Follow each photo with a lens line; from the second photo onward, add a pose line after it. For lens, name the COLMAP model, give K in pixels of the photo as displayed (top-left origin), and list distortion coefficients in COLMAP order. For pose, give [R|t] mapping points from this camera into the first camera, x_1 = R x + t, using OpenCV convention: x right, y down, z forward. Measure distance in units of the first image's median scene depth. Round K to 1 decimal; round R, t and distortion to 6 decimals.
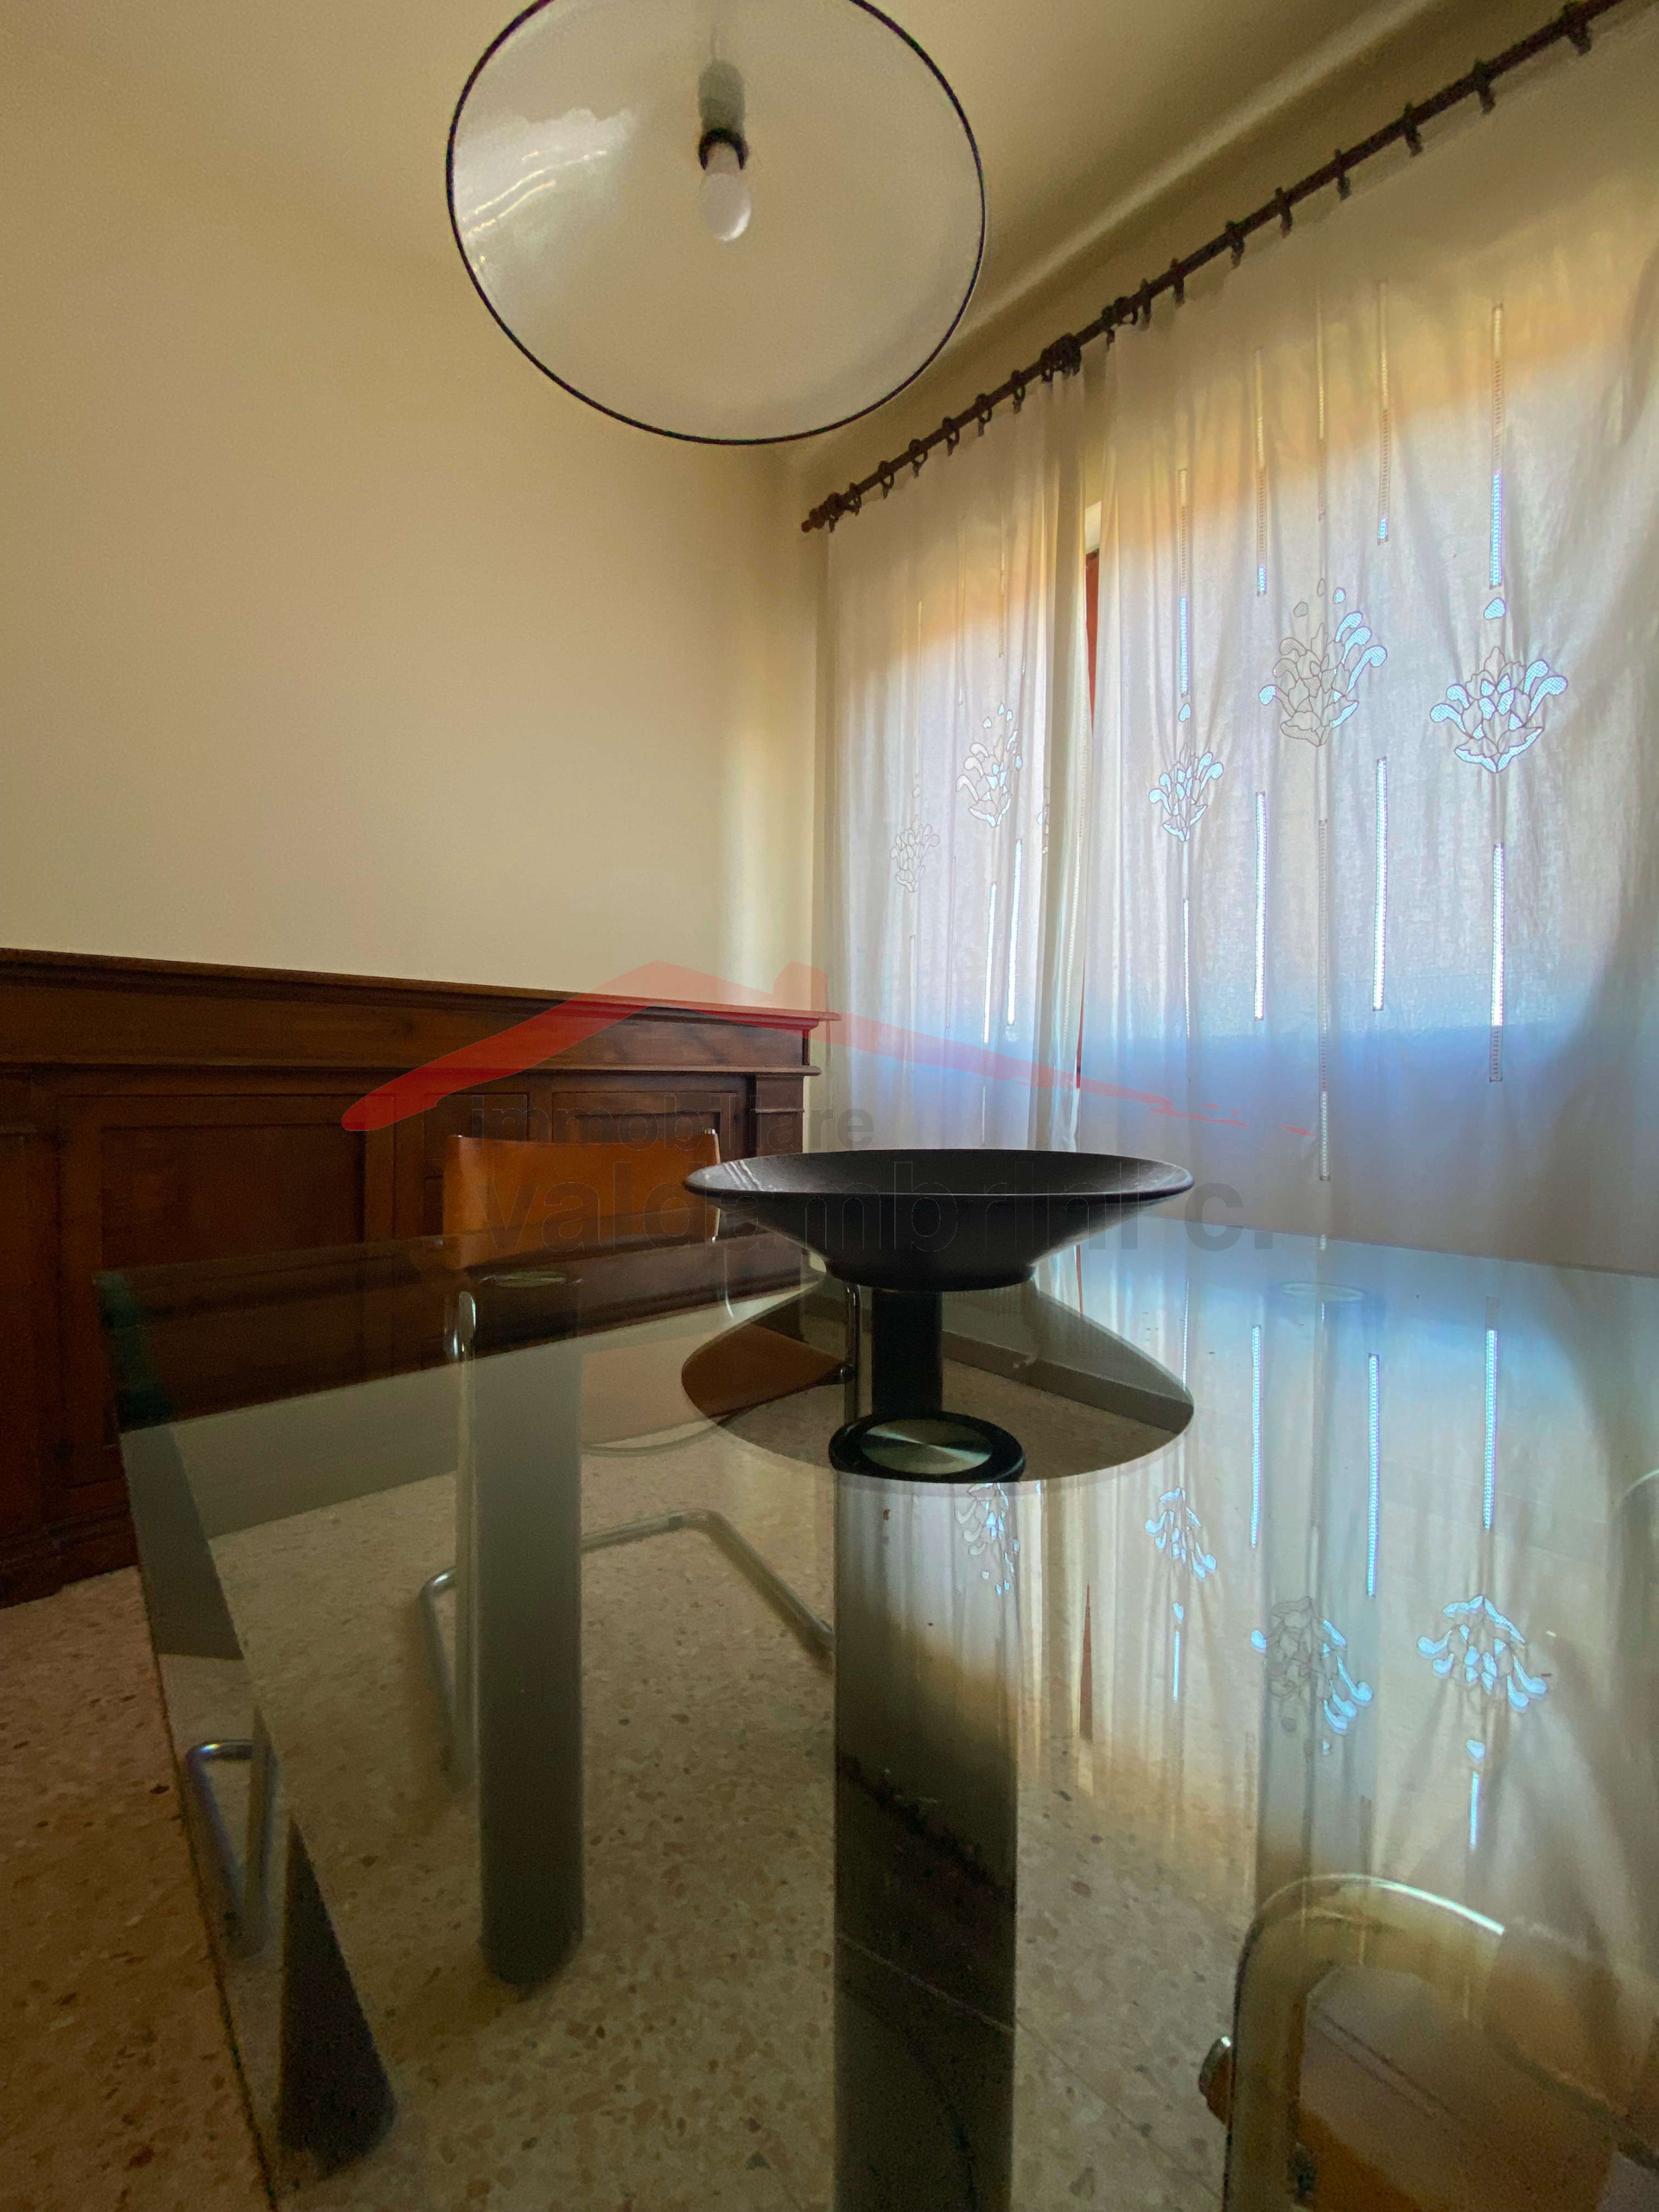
lens RADIAL K [[902.1, 0, 797.2], [0, 902.1, 1102.3], [0, 0, 1]] dist [0.013652, -0.020705]
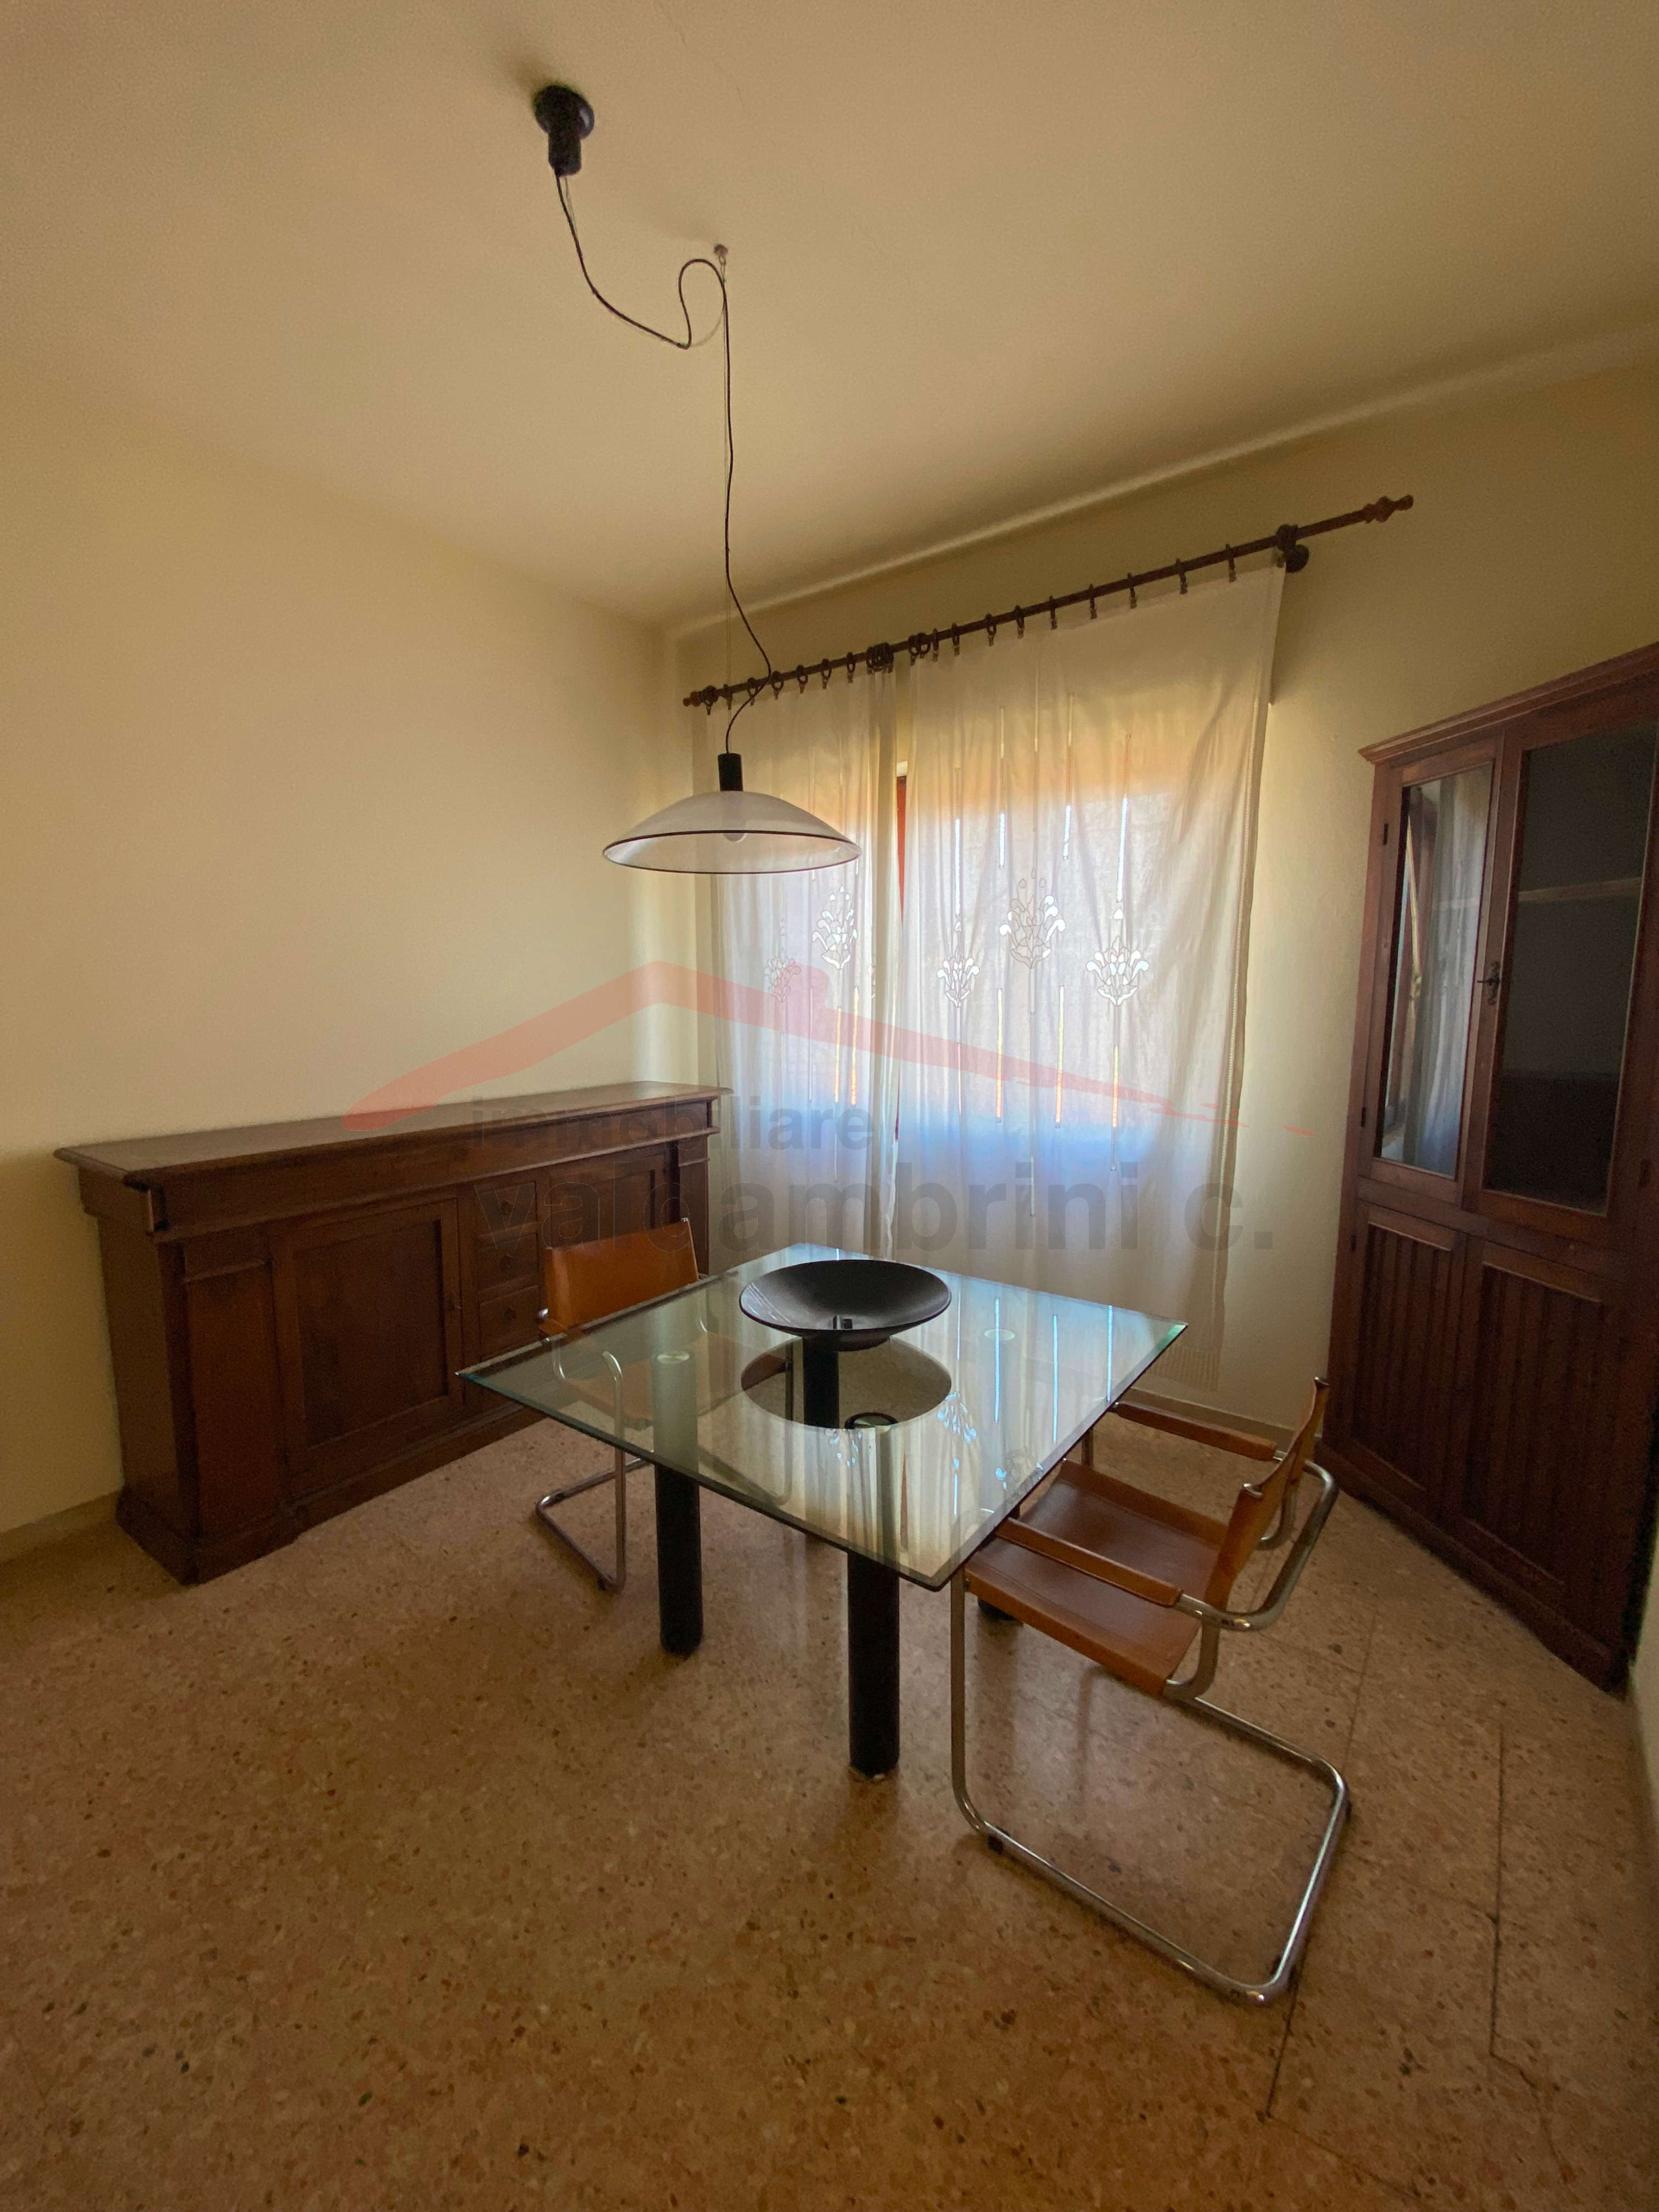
lens RADIAL K [[902.1, 0, 797.2], [0, 902.1, 1102.3], [0, 0, 1]] dist [0.013652, -0.020705]
pose [[0.977975, -0.043833, 0.204068, -0.194614], [0.022154, 0.993976, 0.107334, -0.310078], [-0.207544, -0.100449, 0.973055, -0.542036]]
